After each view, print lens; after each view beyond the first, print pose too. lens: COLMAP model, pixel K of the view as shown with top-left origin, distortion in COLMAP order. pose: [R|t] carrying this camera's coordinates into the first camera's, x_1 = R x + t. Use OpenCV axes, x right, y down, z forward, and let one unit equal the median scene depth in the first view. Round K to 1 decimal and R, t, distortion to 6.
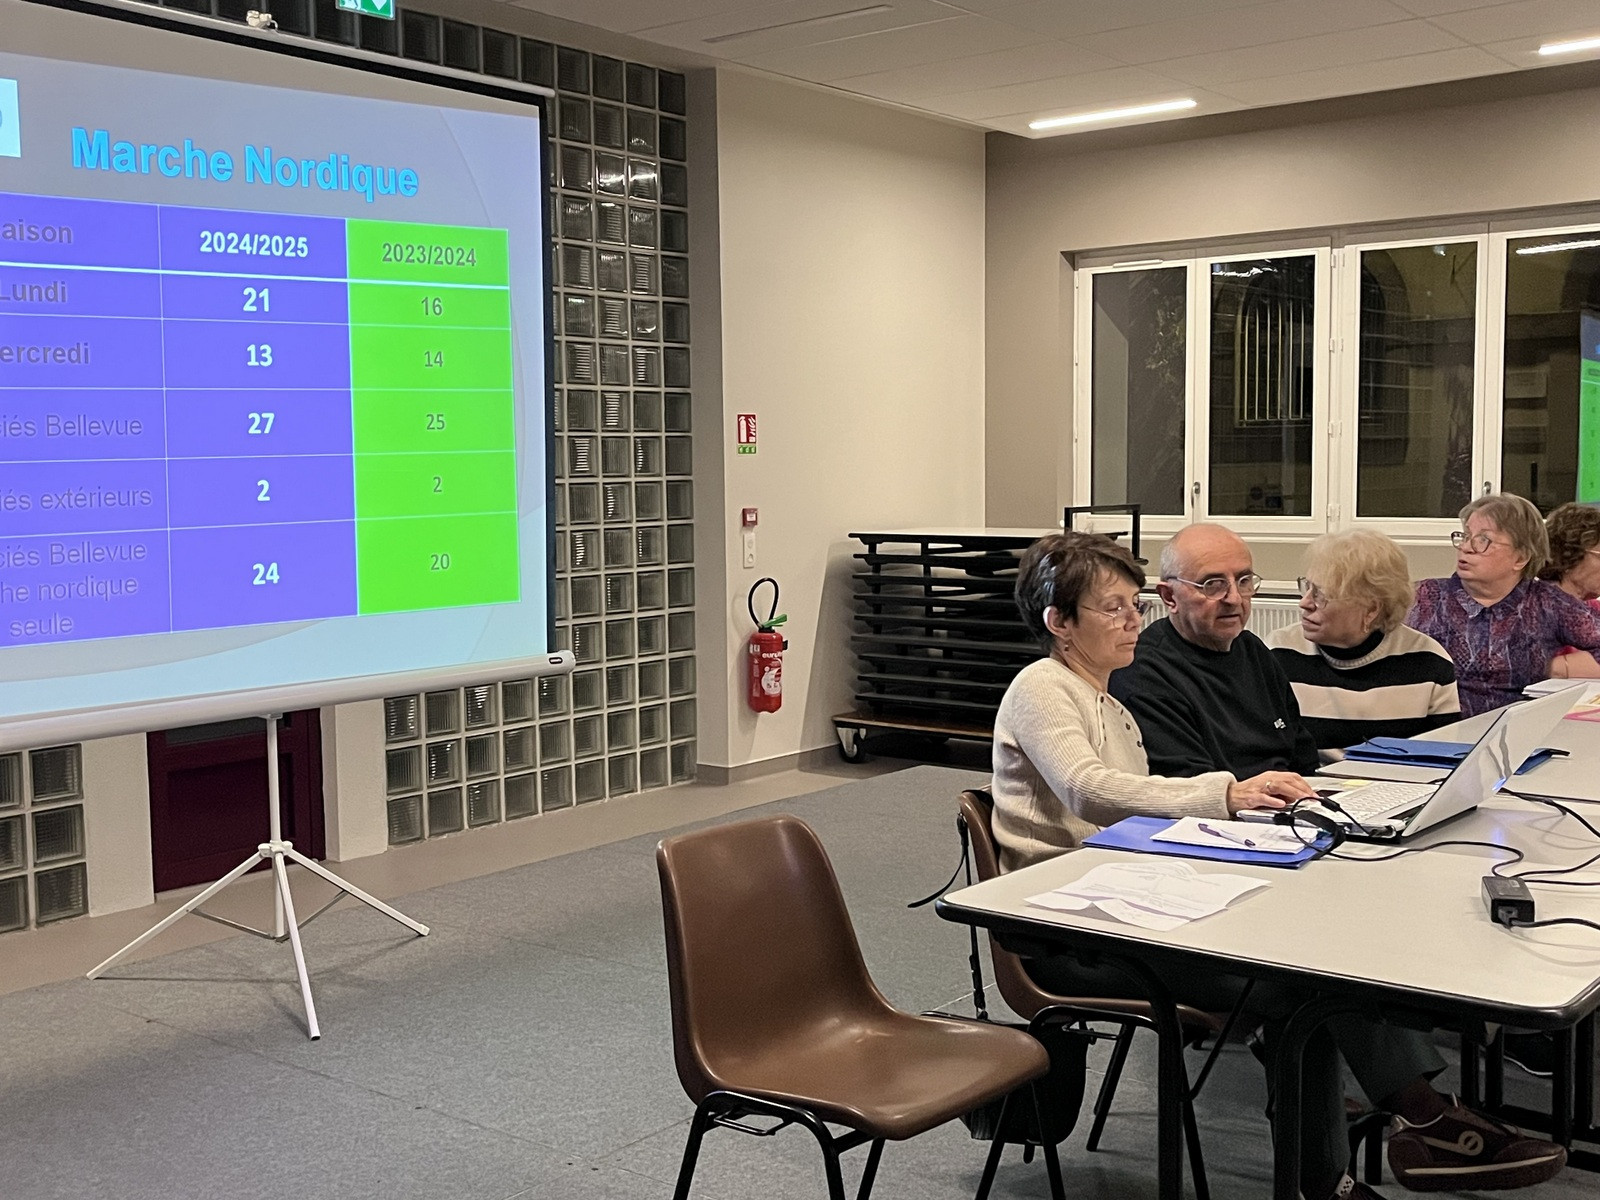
lens RADIAL K [[1851.7, 0, 800.0], [0, 1851.7, 600.0], [0, 0, 1]] dist [0.048006, -0.050371]
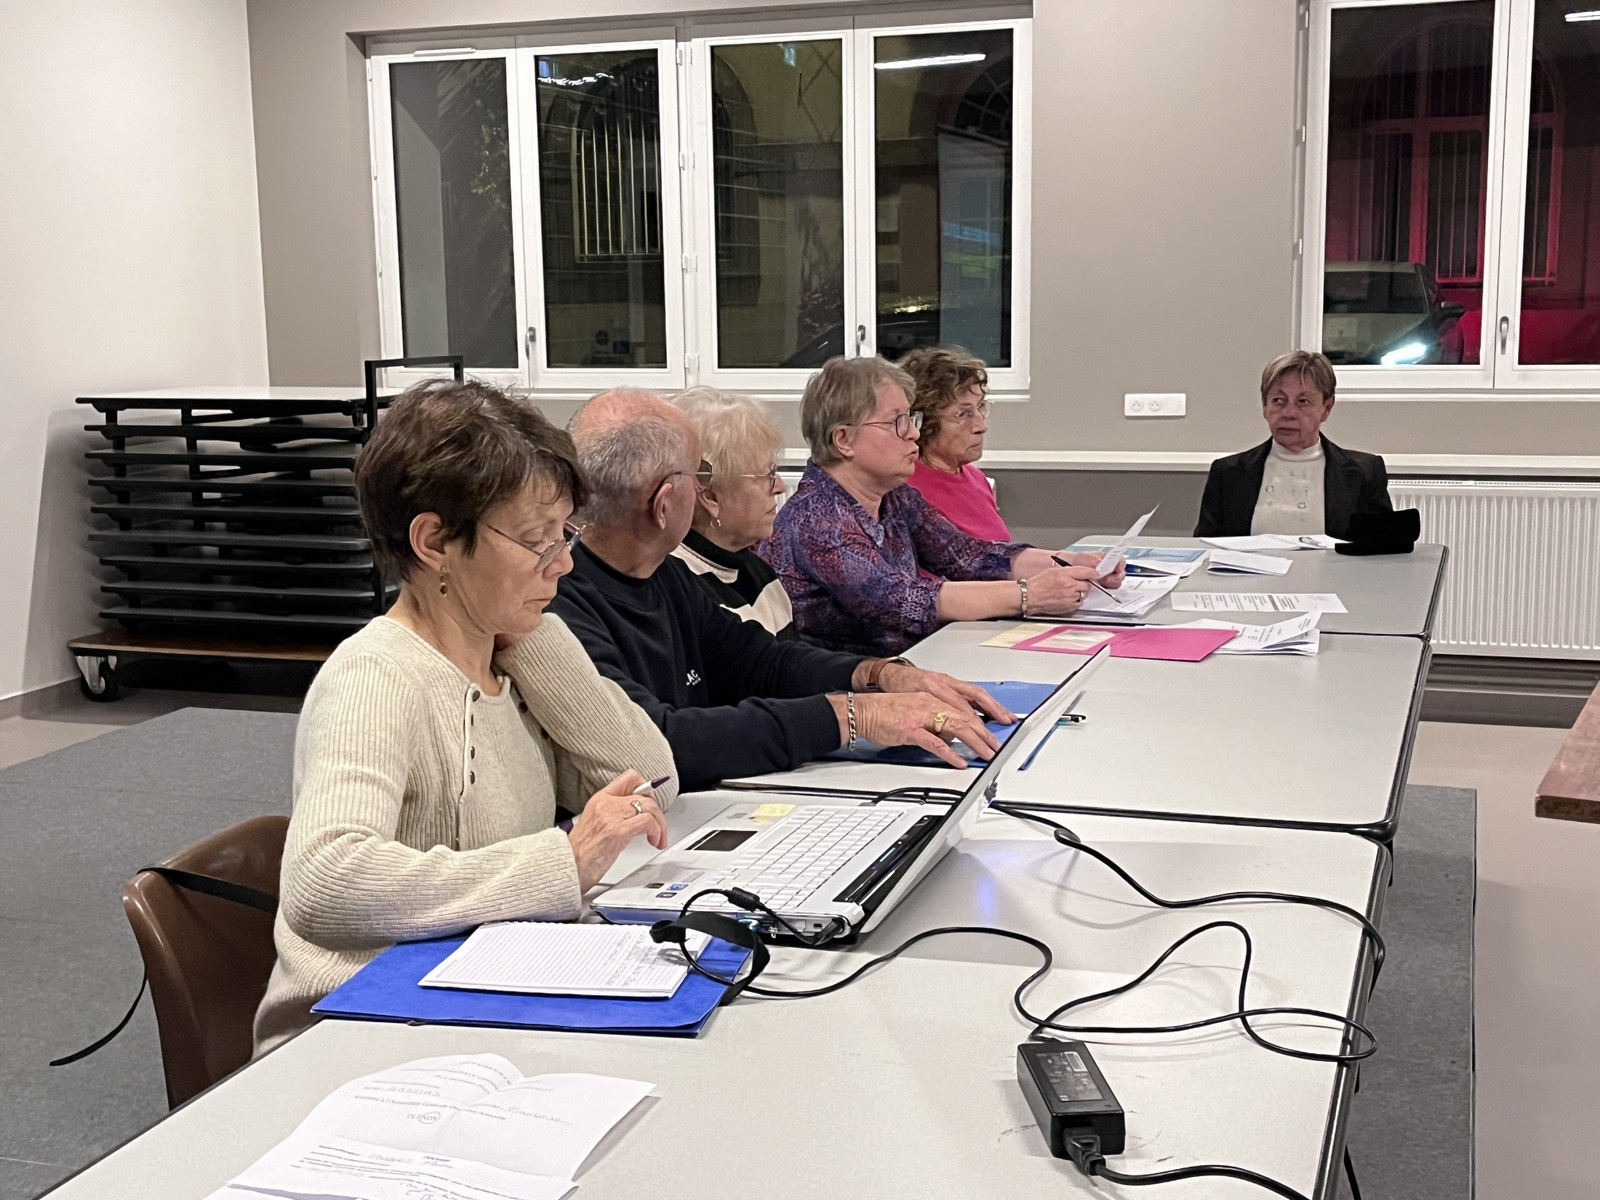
lens RADIAL K [[1674.6, 0, 800.0], [0, 1674.6, 600.0], [0, 0, 1]] dist [0.004181, 0.178571]
pose [[0.937167, -0.064505, 0.342867, 0.062255], [0.029429, 0.993873, 0.106542, -0.018887], [-0.347639, -0.089758, 0.933323, 0.250730]]
